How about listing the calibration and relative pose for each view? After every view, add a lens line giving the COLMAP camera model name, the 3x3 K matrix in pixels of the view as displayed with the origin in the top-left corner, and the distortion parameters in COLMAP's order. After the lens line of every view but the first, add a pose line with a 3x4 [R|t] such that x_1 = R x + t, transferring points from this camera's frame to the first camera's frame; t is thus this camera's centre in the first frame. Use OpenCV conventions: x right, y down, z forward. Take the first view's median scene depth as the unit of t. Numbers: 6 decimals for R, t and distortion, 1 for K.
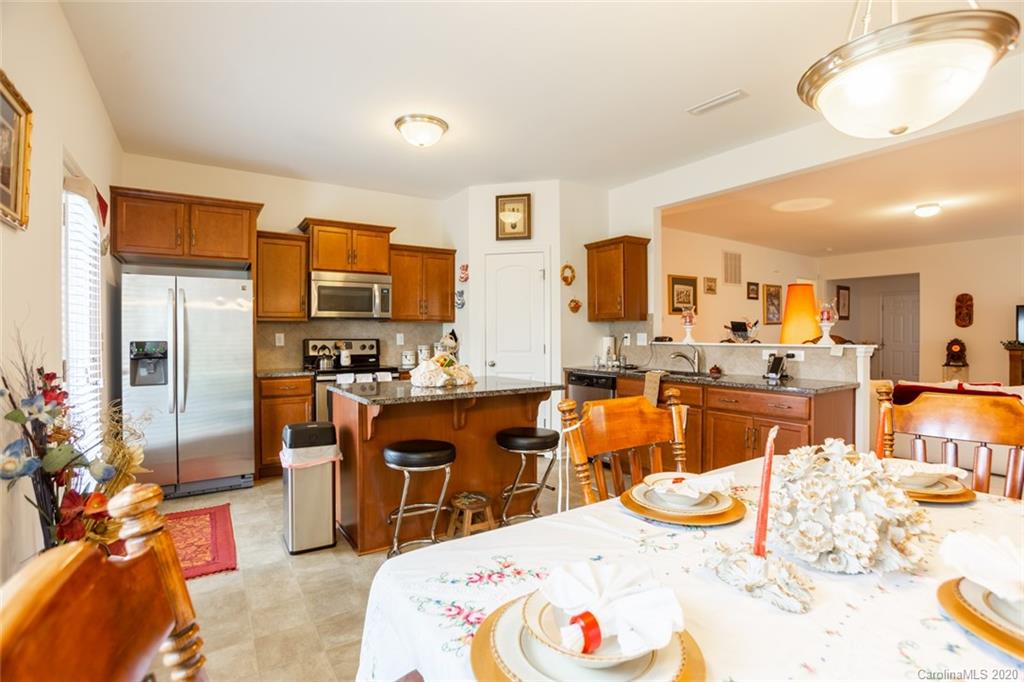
lens RADIAL K [[481.6, 0, 512.3], [0, 481.6, 338.7], [0, 0, 1]] dist [-0.036566, 0.005150]
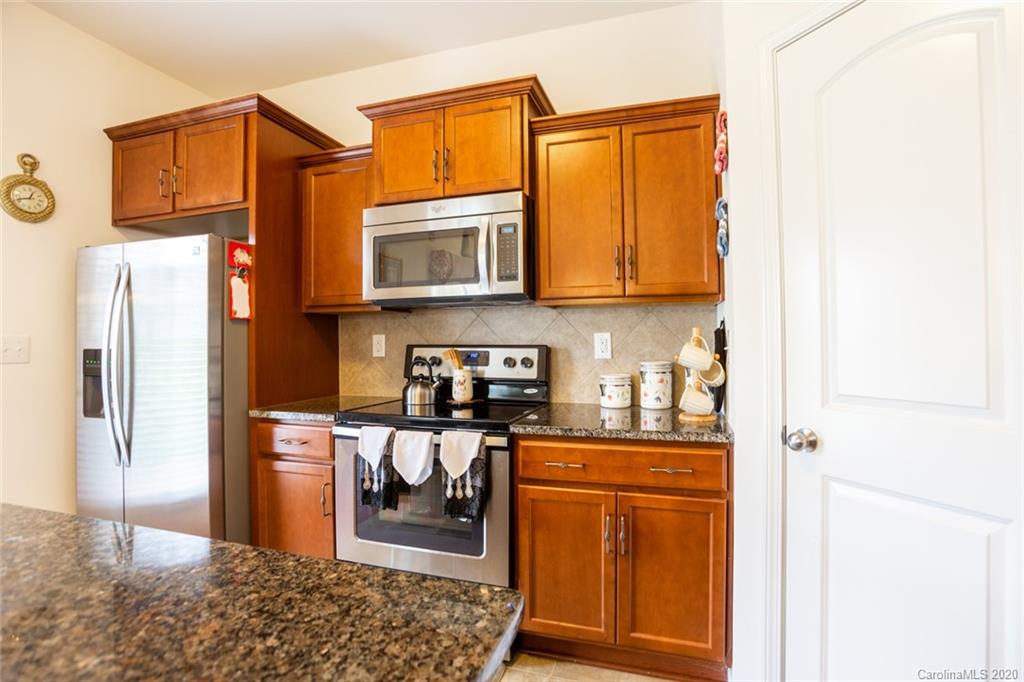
lens RADIAL K [[481.6, 0, 515.2], [0, 481.6, 340.2], [0, 0, 1]] dist [-0.036566, 0.005150]
pose [[0.637532, -0.004439, -0.770411, 0.058416], [-0.002467, 0.999967, -0.007802, -0.000552], [0.770420, 0.006875, 0.637499, 0.701019]]
